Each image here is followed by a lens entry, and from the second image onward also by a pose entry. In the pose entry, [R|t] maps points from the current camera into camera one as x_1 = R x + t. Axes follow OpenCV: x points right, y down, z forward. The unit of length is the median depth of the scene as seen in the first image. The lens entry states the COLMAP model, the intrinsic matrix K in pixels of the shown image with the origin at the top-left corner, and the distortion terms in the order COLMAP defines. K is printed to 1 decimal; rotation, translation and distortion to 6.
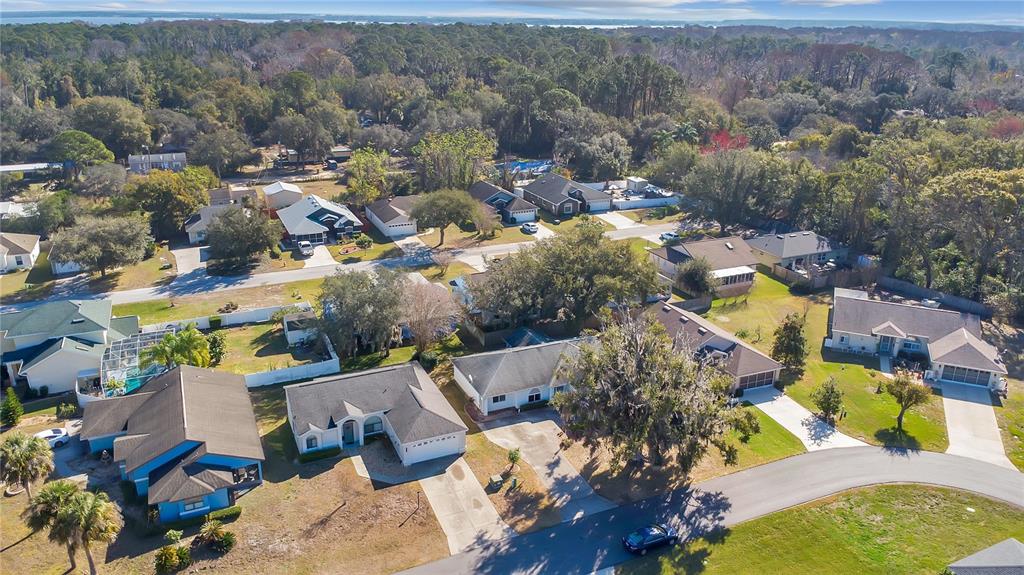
lens RADIAL K [[750.2, 0, 505.7], [0, 750.2, 288.7], [0, 0, 1]] dist [0.000850, 0.001692]
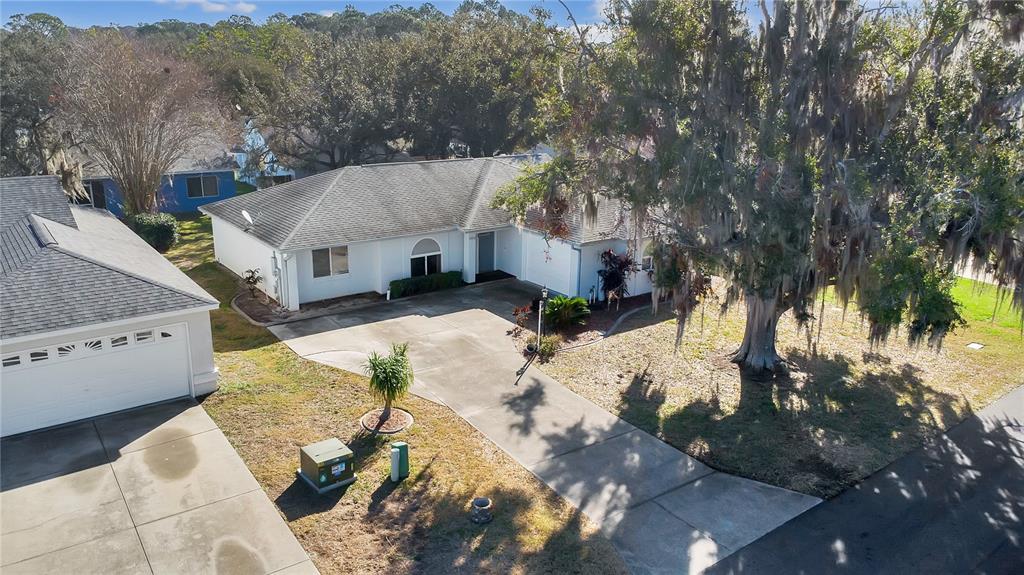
lens RADIAL K [[750.2, 0, 512.4], [0, 750.2, 283.0], [0, 0, 1]] dist [0.000850, 0.001692]
pose [[0.973404, -0.051248, 0.223289, -0.005023], [0.067404, 0.995584, -0.065337, 0.207288], [-0.218955, 0.078650, 0.972560, 0.706749]]
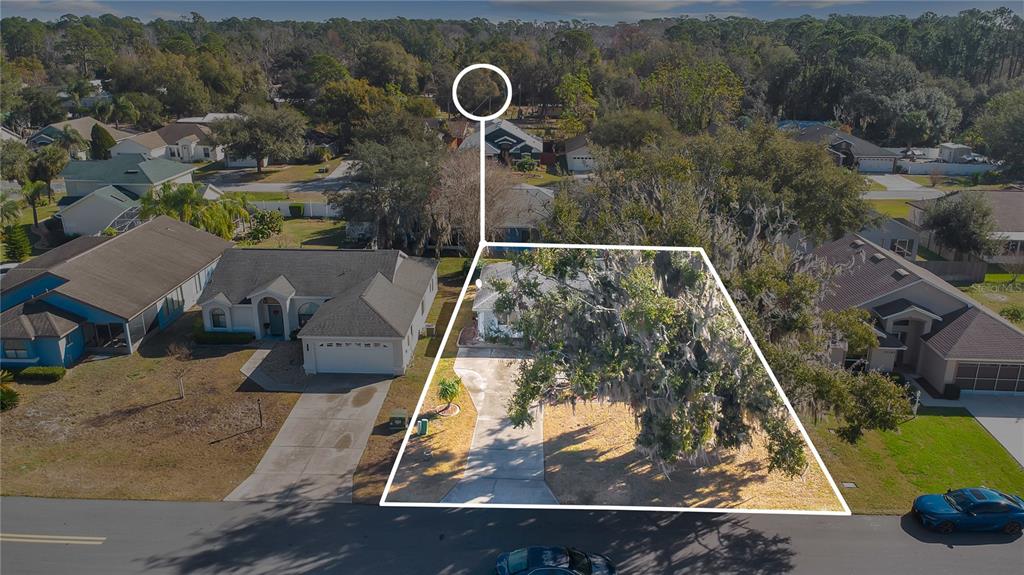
lens RADIAL K [[750.2, 0, 511.5], [0, 750.2, 290.1], [0, 0, 1]] dist [0.000850, 0.001692]
pose [[0.899389, 0.138712, -0.414559, 0.288190], [-0.149922, 0.988682, 0.005557, 0.131956], [0.410637, 0.057154, 0.910006, 0.464283]]
